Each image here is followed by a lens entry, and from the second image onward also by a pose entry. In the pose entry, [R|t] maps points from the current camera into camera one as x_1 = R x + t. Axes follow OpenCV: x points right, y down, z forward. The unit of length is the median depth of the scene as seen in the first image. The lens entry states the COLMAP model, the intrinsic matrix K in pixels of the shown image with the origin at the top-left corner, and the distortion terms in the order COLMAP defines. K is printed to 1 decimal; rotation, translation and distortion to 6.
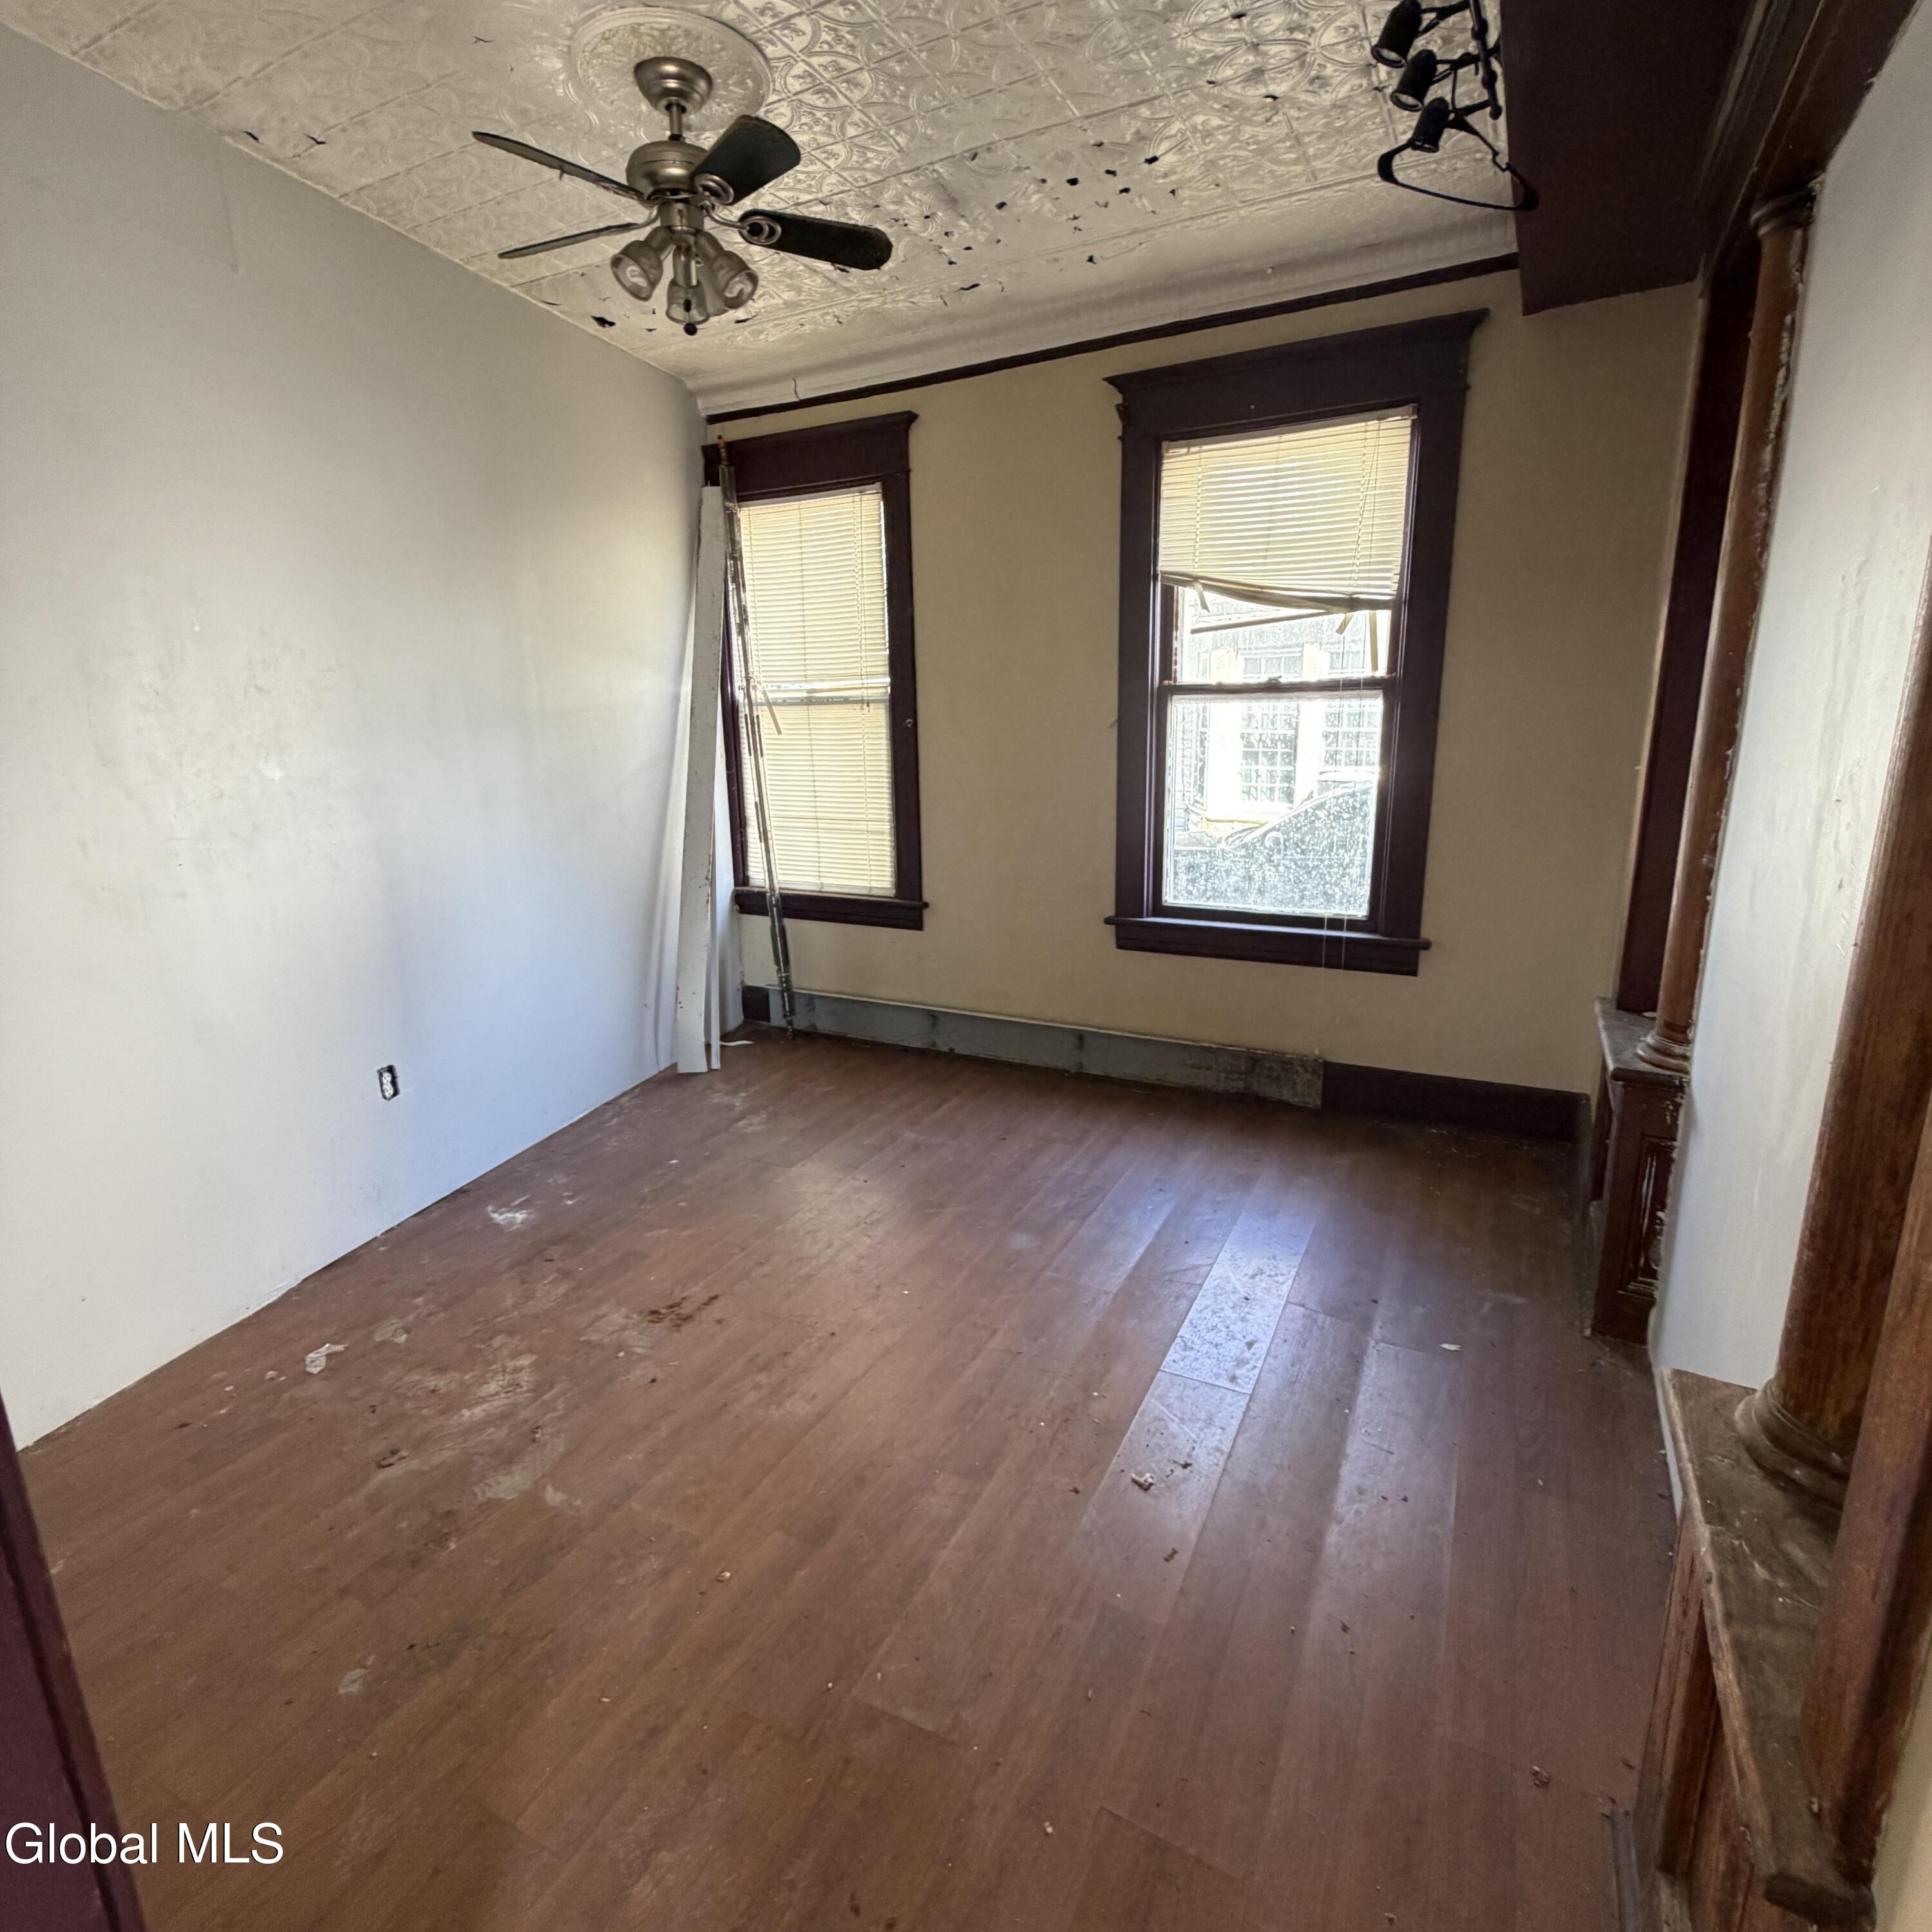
lens RADIAL K [[1035.2, 0, 960.5], [0, 1035.2, 963.2], [0, 0, 1]] dist [0.006110, 0.000839]
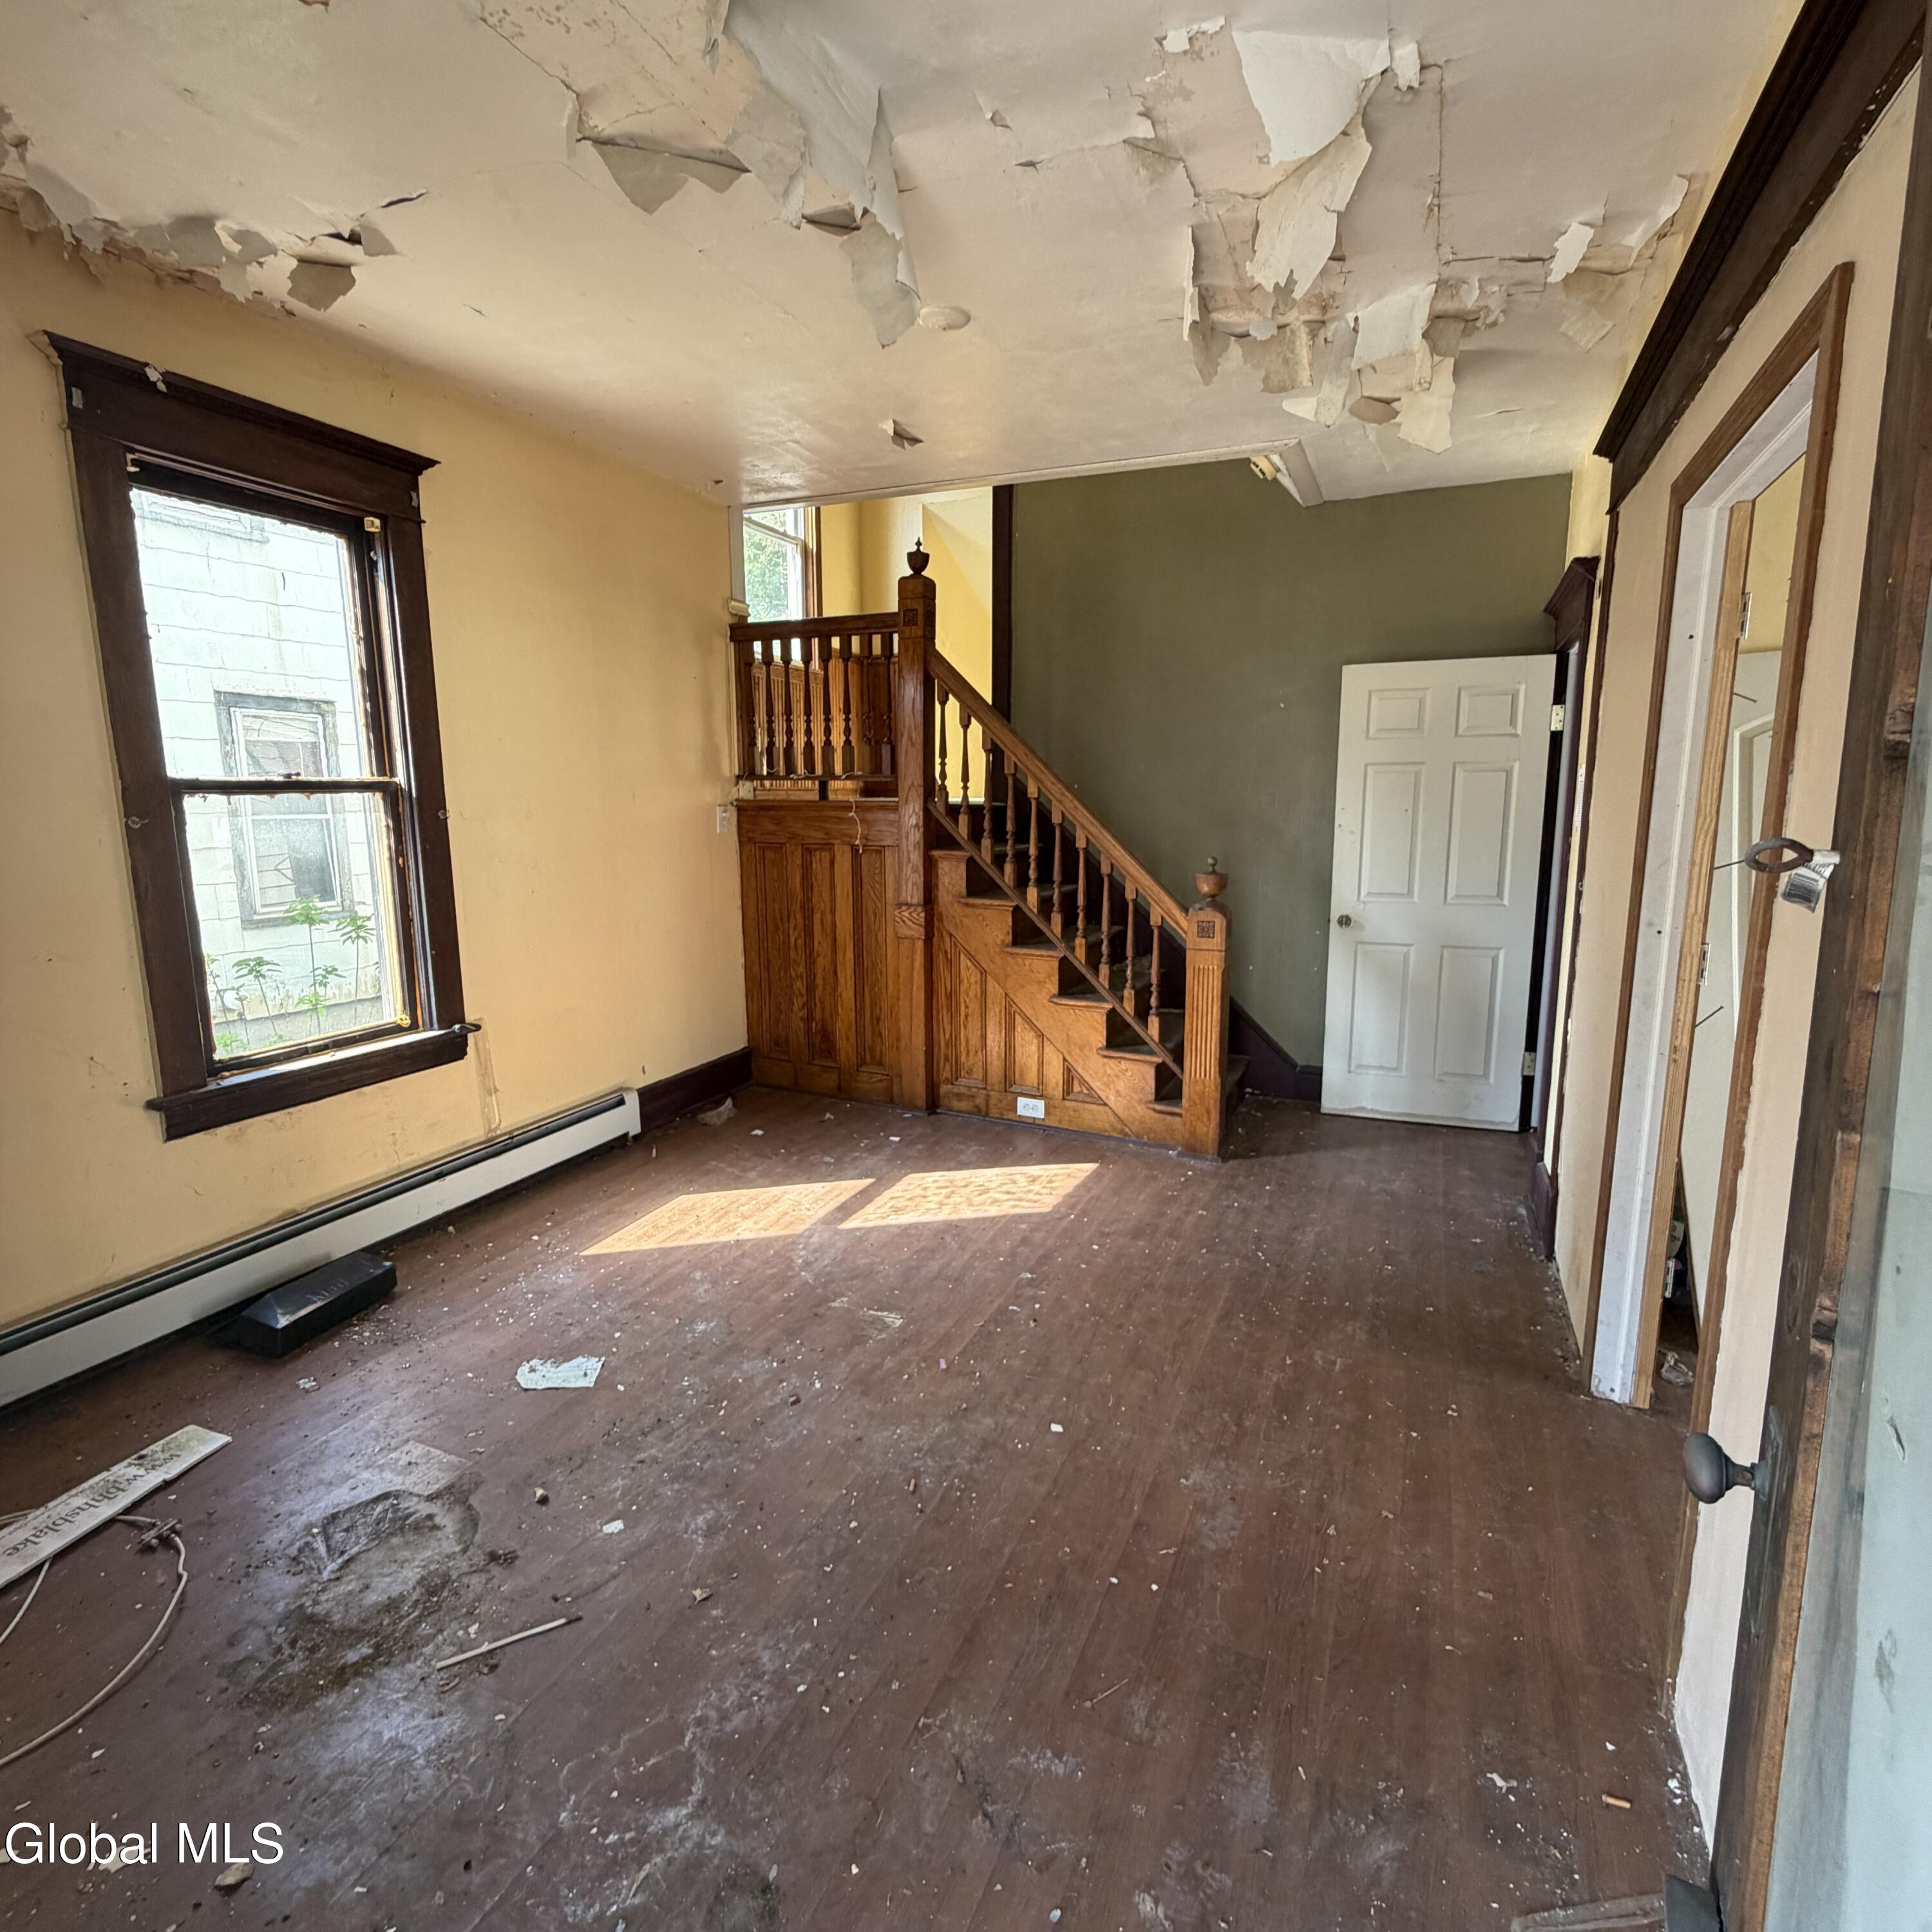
lens RADIAL K [[1035.2, 0, 965.2], [0, 1035.2, 969.2], [0, 0, 1]] dist [0.006110, 0.000839]
pose [[-0.059263, -0.132551, 0.989403, -0.772277], [0.279546, 0.949284, 0.143921, -0.097697], [-0.958302, 0.285113, -0.019203, 0.552757]]
